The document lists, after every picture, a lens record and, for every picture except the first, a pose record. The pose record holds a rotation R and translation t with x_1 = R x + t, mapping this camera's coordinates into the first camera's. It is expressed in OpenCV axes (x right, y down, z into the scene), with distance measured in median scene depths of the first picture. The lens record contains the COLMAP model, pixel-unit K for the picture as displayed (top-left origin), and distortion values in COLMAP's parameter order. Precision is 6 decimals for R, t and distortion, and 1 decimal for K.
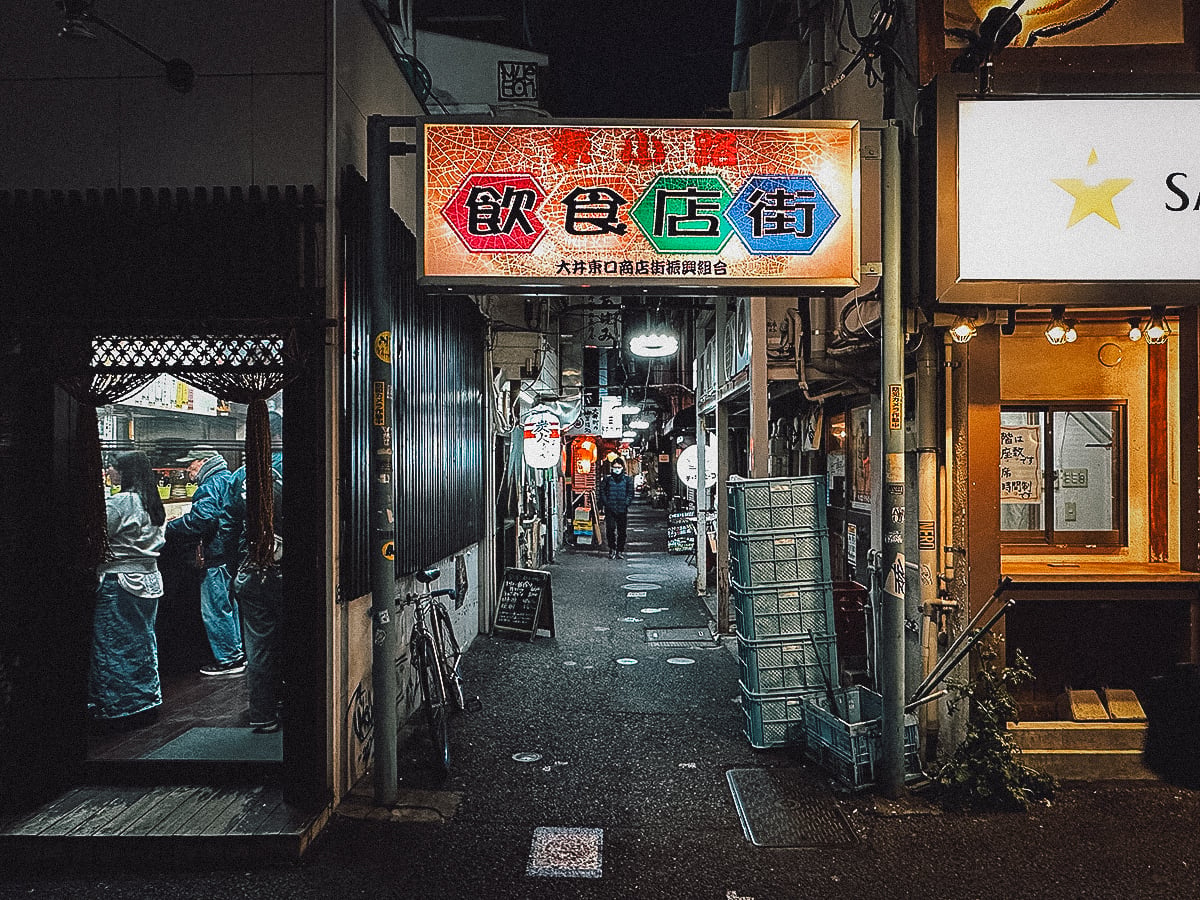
lens RADIAL K [[875.8, 0, 600.1], [0, 875.8, 453.1], [0, 0, 1]] dist [0.012431, 0.001410]
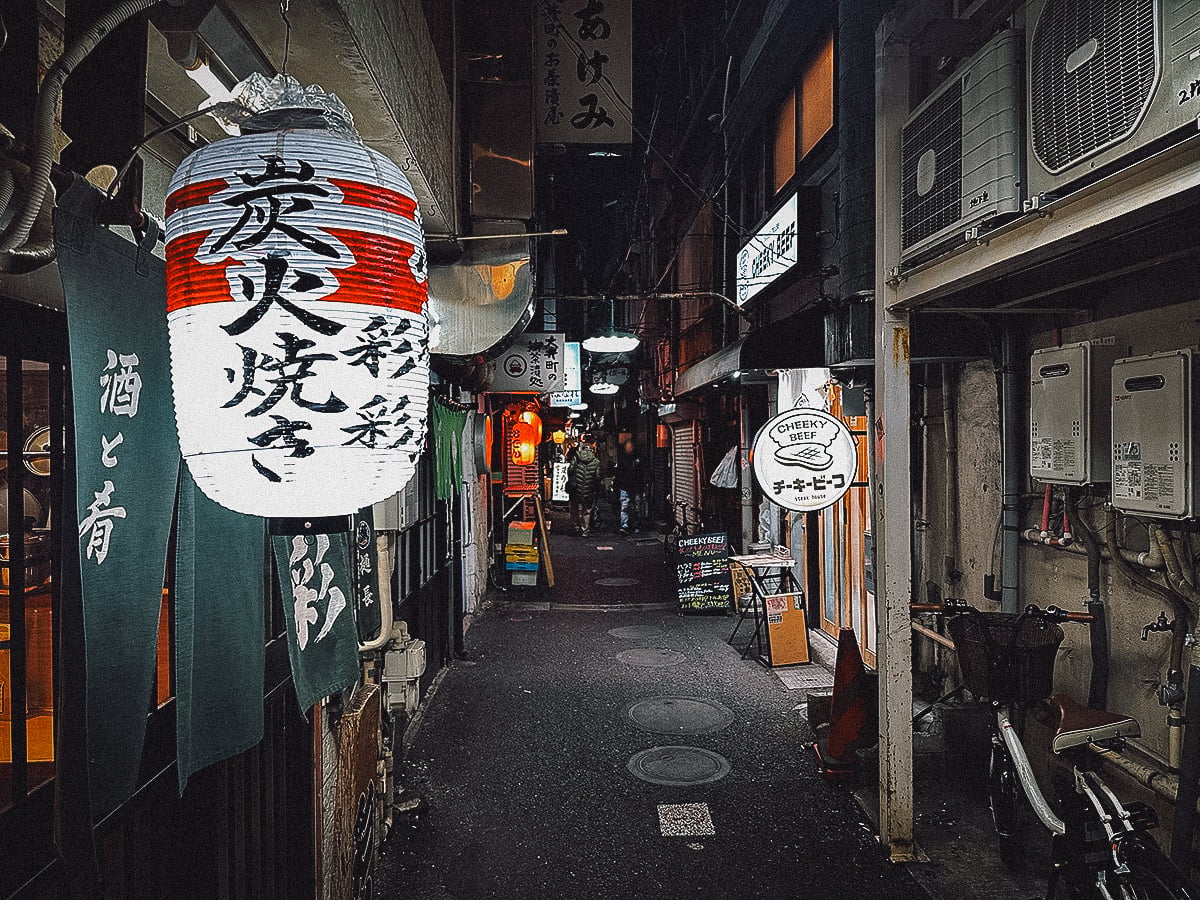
lens RADIAL K [[875.8, 0, 601.6], [0, 875.8, 443.8], [0, 0, 1]] dist [0.012431, 0.001410]
pose [[0.996824, -0.003835, 0.079542, -0.012976], [0.002729, 0.999898, 0.014007, 0.001129], [-0.079588, -0.013745, 0.996733, 0.414735]]
